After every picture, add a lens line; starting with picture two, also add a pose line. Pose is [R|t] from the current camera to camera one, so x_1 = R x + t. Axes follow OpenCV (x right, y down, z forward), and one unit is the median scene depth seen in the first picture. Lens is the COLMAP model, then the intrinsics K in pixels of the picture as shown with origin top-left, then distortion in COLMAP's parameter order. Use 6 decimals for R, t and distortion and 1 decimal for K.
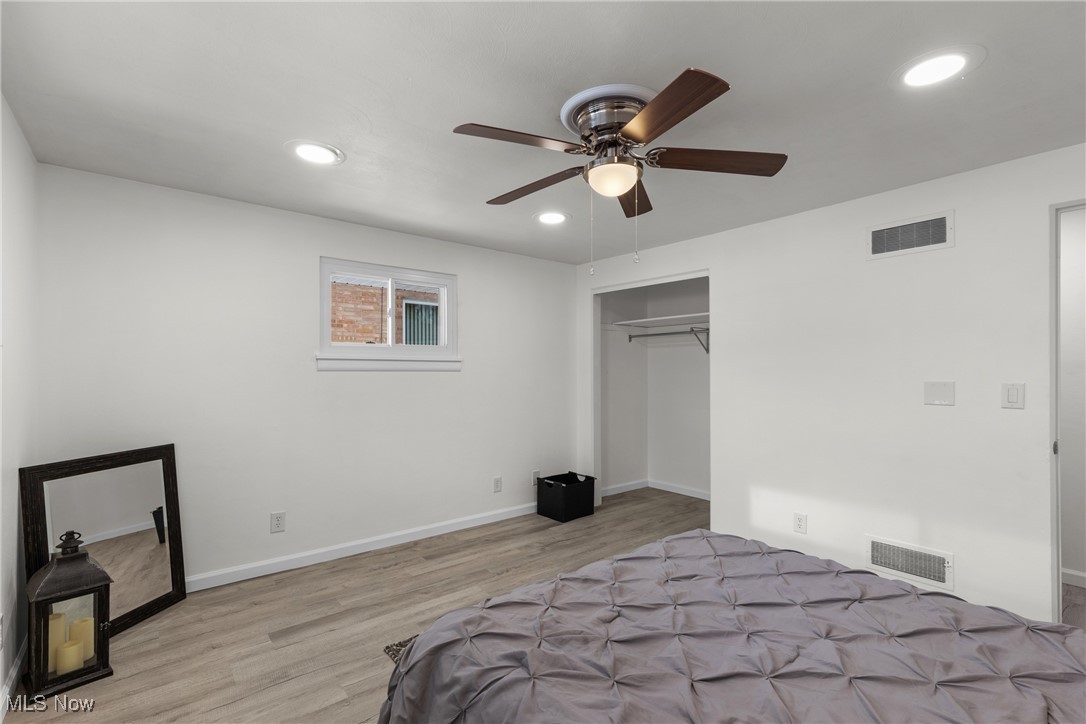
lens RADIAL K [[494.7, 0, 544.9], [0, 494.7, 369.0], [0, 0, 1]] dist [0.001191, 0.000016]
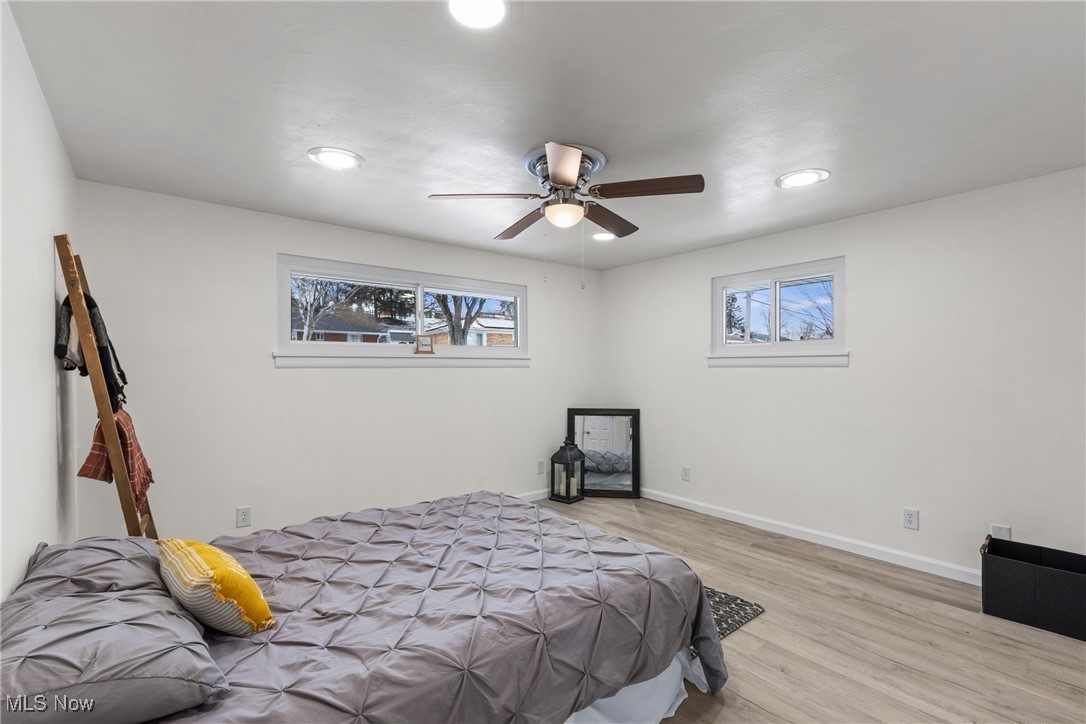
lens RADIAL K [[494.7, 0, 544.9], [0, 494.7, 369.0], [0, 0, 1]] dist [0.001191, 0.000016]
pose [[-0.023963, -0.000861, -0.999712, 0.820550], [0.003266, 0.999994, -0.000939, 0.008577], [0.999708, -0.003288, -0.023960, 0.581634]]
